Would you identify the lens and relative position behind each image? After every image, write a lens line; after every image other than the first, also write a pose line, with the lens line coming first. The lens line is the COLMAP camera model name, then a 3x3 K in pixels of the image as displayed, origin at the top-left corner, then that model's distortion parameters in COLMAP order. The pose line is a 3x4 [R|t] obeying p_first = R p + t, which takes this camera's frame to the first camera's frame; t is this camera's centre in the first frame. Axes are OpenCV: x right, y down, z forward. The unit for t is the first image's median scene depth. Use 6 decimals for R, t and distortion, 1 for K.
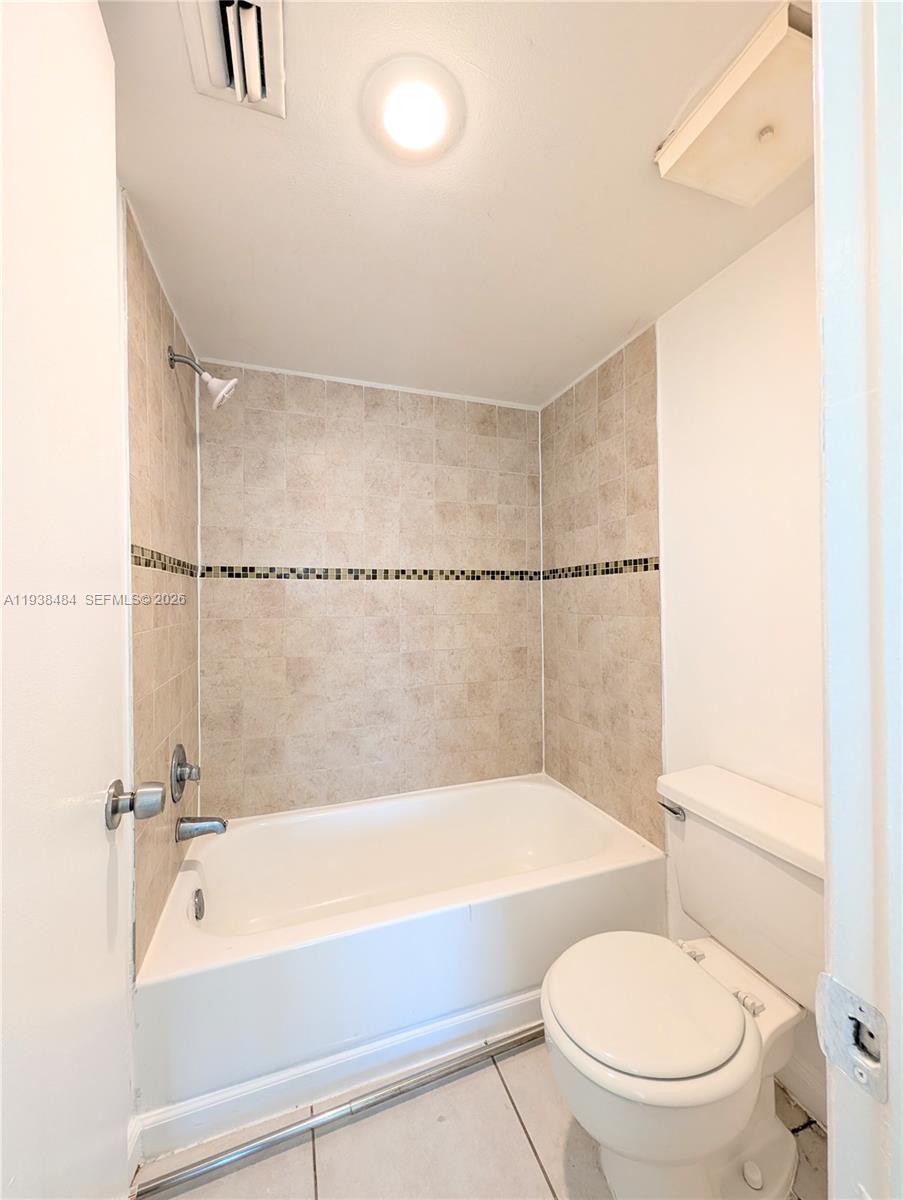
lens RADIAL K [[460.6, 0, 448.0], [0, 460.6, 597.7], [0, 0, 1]] dist [-0.002575, -0.000110]
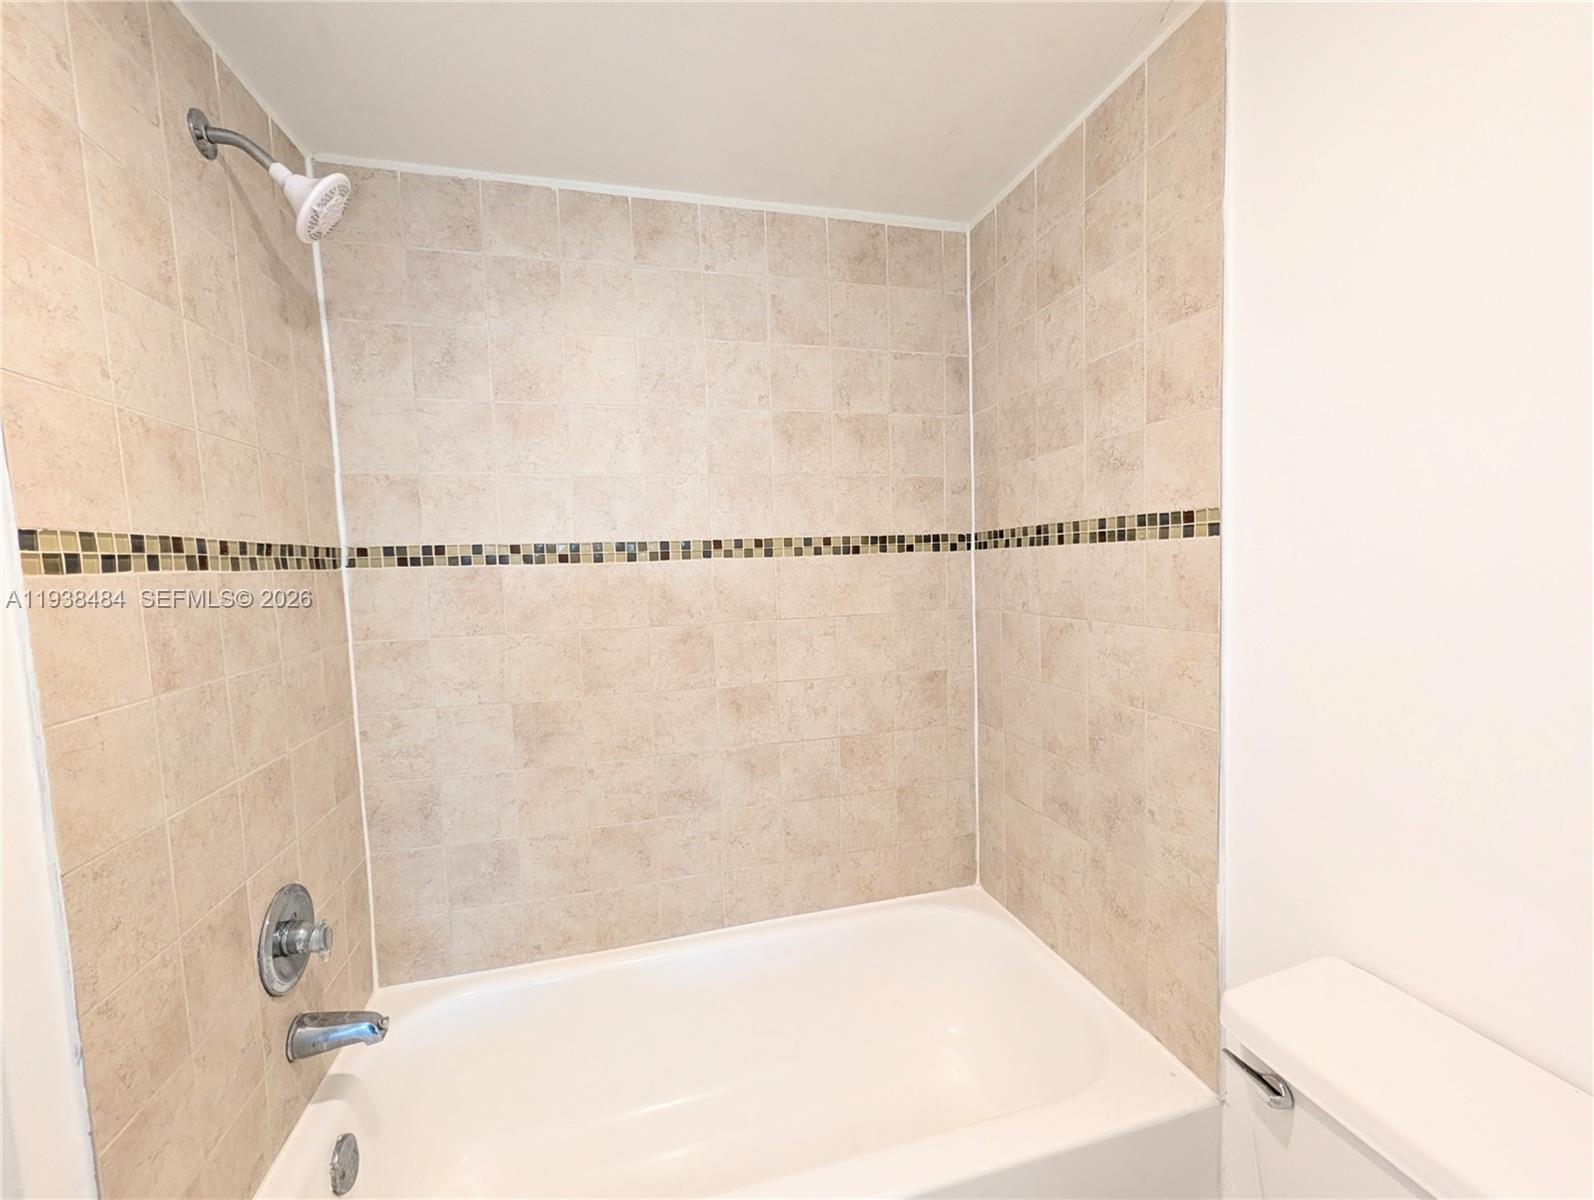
lens RADIAL K [[611.9, 0, 804.6], [0, 611.9, 598.6], [0, 0, 1]] dist [-0.002575, -0.000110]
pose [[0.996540, -0.018258, -0.081080, 0.069405], [0.024355, 0.996897, 0.074858, -0.046011], [0.079462, -0.076574, 0.993893, 0.288209]]
